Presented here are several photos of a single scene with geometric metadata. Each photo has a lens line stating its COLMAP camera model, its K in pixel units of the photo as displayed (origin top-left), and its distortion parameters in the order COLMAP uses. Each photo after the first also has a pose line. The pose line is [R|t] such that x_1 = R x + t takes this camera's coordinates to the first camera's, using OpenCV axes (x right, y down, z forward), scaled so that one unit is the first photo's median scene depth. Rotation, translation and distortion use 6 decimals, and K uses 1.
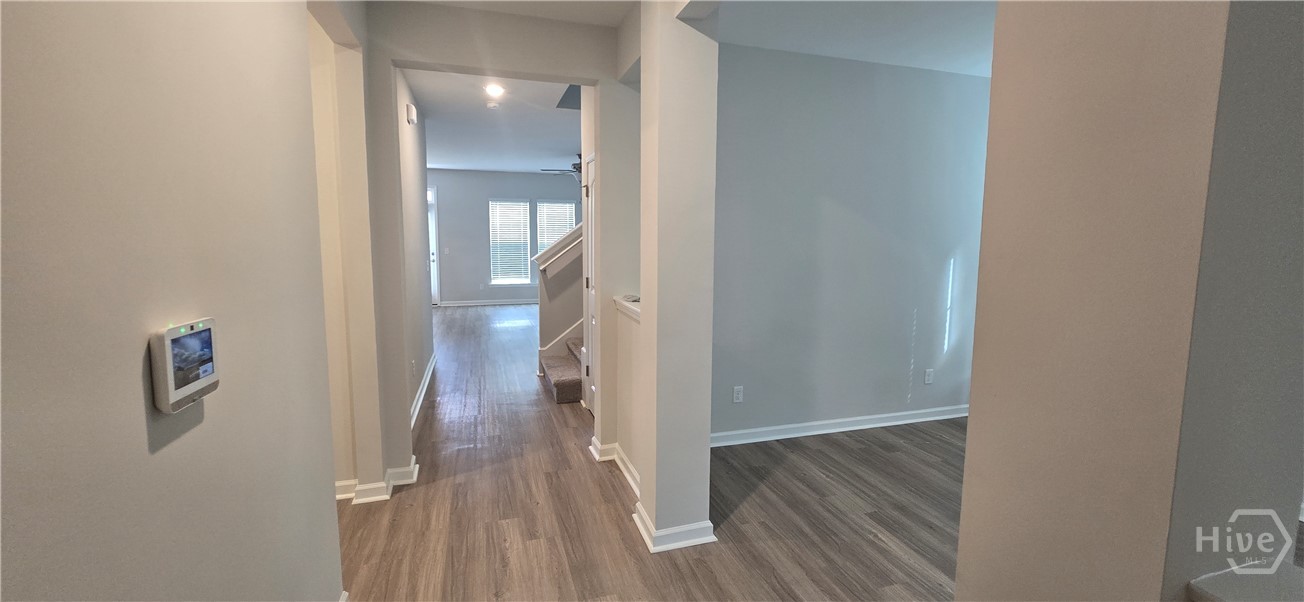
lens RADIAL K [[527.0, 0, 651.8], [0, 527.0, 288.7], [0, 0, 1]] dist [-0.001194, -0.000386]
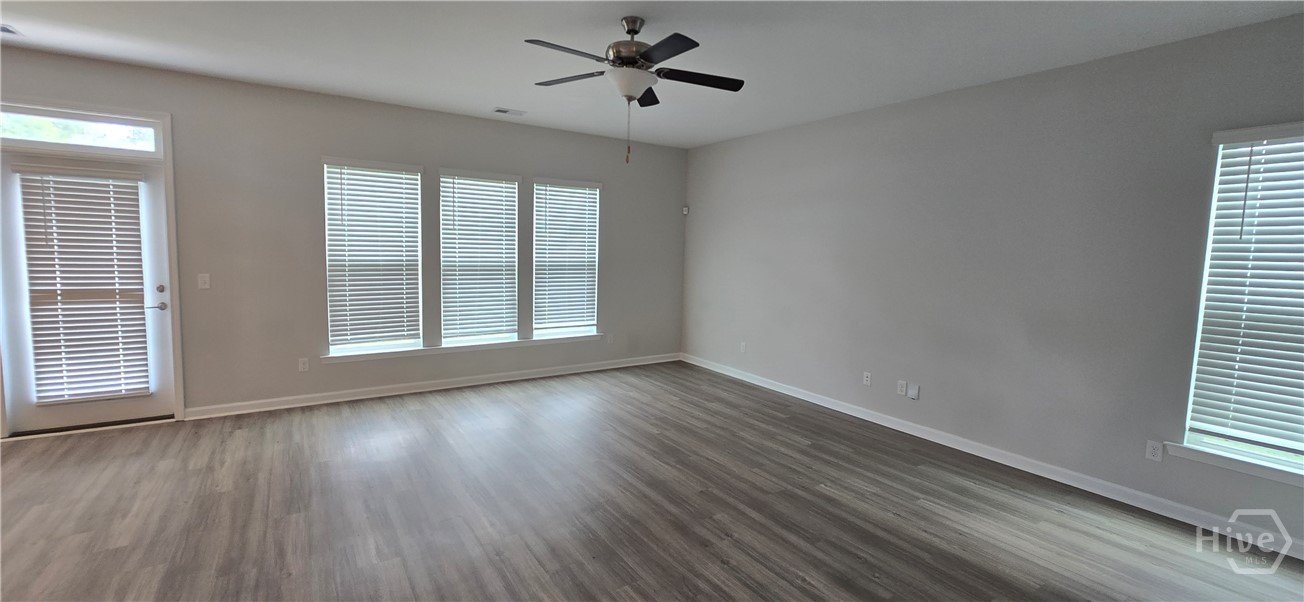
lens RADIAL K [[527.0, 0, 651.8], [0, 527.0, 288.7], [0, 0, 1]] dist [-0.001194, -0.000386]
pose [[0.961430, -0.001953, 0.275044, -0.167275], [0.002145, 0.999998, -0.000399, -0.063754], [-0.275042, 0.000973, 0.961432, 0.508264]]
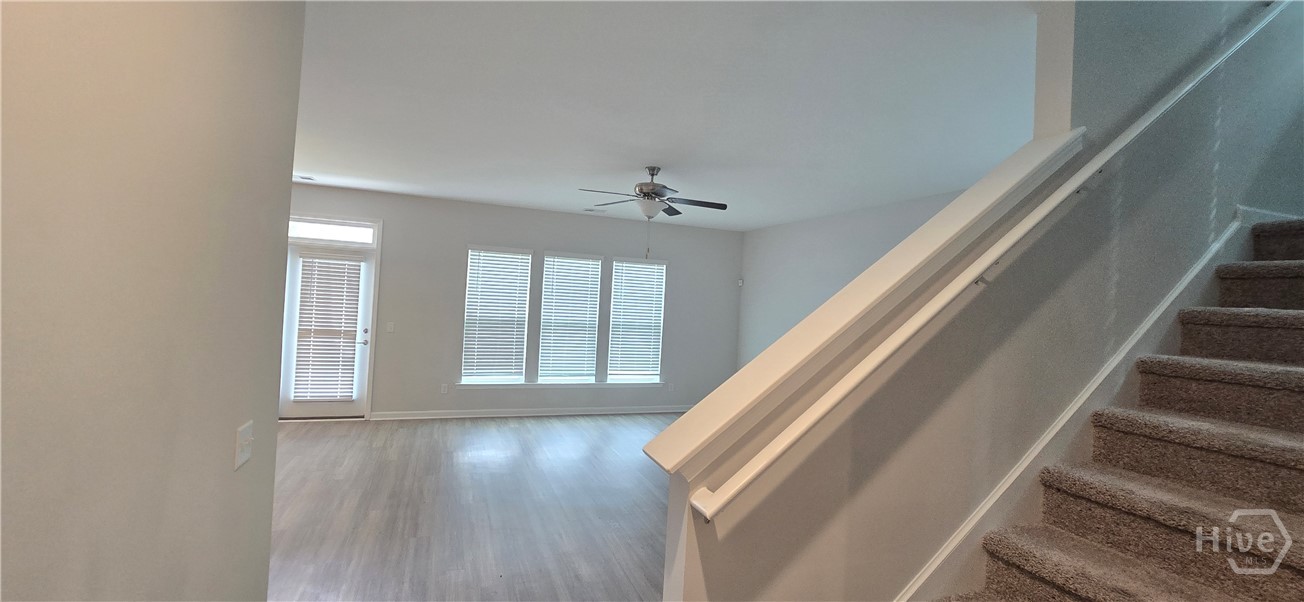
lens RADIAL K [[527.0, 0, 651.8], [0, 527.0, 288.7], [0, 0, 1]] dist [-0.001194, -0.000386]
pose [[0.997471, 0.050110, 0.050398, -0.120094], [-0.044441, 0.993164, -0.107933, -0.062209], [-0.055462, 0.105420, 0.992880, 0.370867]]
